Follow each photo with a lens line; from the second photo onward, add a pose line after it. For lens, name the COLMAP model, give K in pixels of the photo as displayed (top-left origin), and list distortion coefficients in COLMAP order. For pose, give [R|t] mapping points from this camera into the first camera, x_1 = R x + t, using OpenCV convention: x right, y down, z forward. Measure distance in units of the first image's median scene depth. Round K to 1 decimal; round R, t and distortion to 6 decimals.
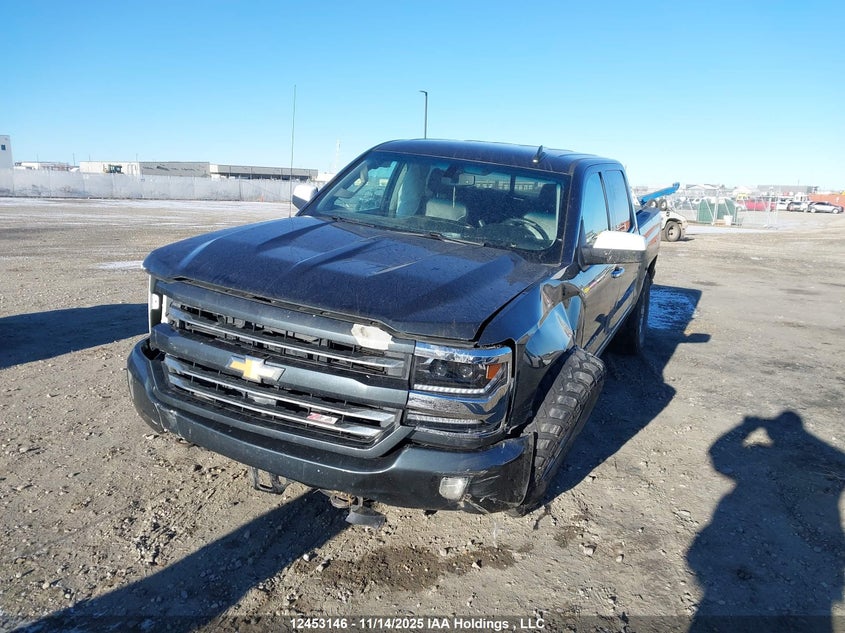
lens RADIAL K [[741.7, 0, 422.5], [0, 741.7, 316.5], [0, 0, 1]] dist [0.110998, -0.234432]
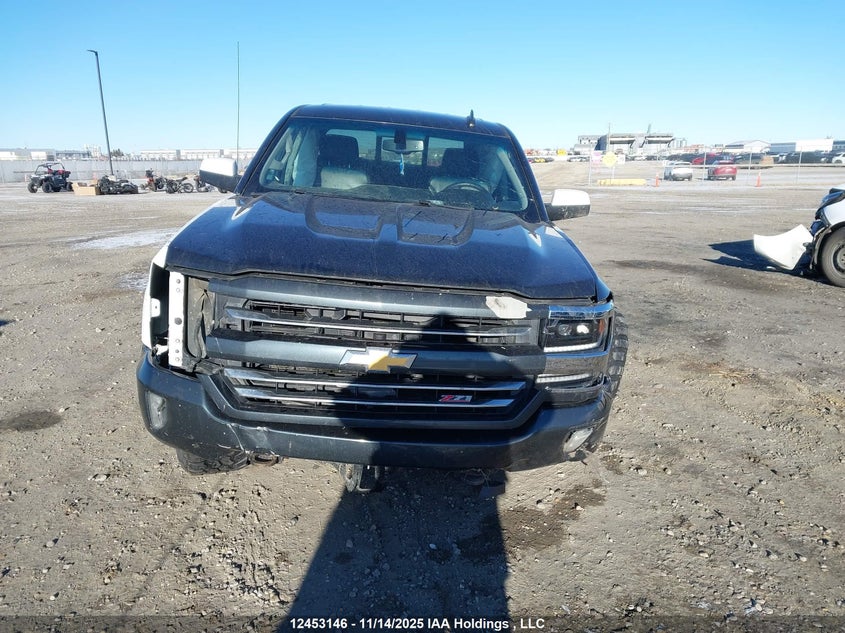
lens RADIAL K [[741.7, 0, 422.5], [0, 741.7, 316.5], [0, 0, 1]] dist [0.110998, -0.234432]
pose [[0.871930, -0.137350, 0.469971, -0.574740], [0.117478, 0.990497, 0.071519, -0.040222], [-0.475327, -0.007148, 0.879780, 0.164800]]
